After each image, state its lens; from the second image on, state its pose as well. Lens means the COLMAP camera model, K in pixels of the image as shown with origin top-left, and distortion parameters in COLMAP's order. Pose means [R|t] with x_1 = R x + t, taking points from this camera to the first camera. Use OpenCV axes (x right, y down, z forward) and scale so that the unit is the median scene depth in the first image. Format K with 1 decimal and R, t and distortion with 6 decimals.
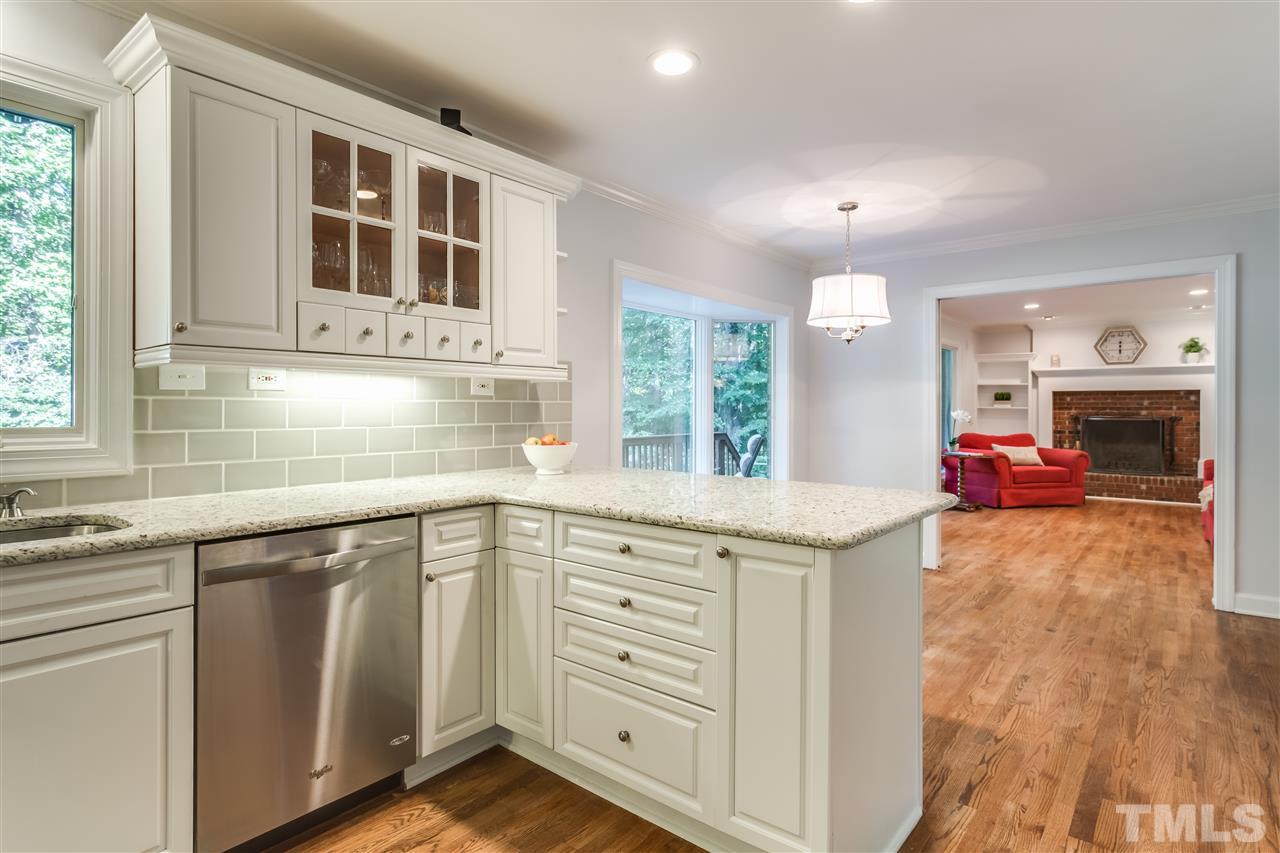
lens RADIAL K [[669.2, 0, 636.8], [0, 669.2, 407.1], [0, 0, 1]] dist [-0.002456, -0.000518]
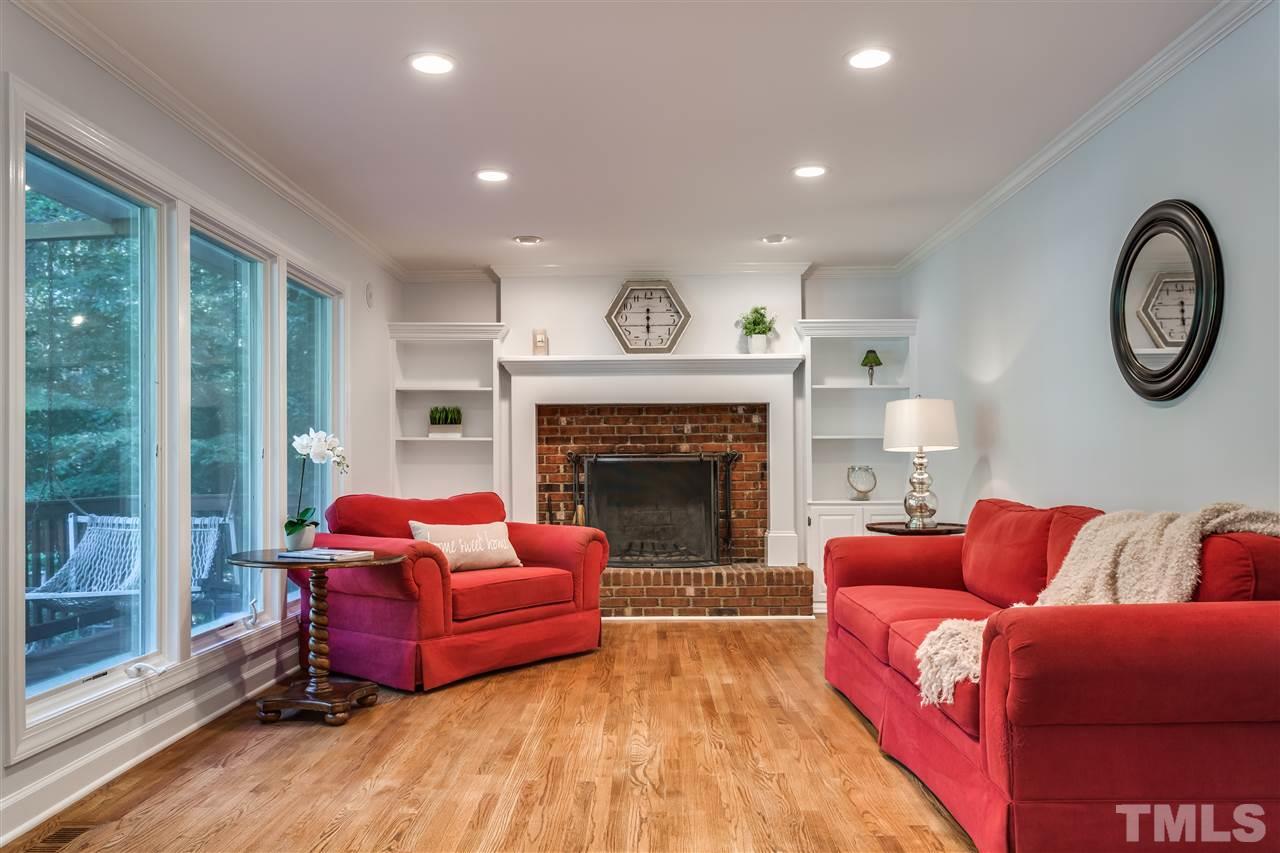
lens RADIAL K [[913.6, 0, 638.5], [0, 913.6, 437.5], [0, 0, 1]] dist [0.004785, 0.000445]
pose [[0.782496, 0.009731, 0.622580, 0.284245], [0.009353, 0.999581, -0.027378, 0.020618], [-0.622586, 0.027246, 0.782077, 0.463582]]
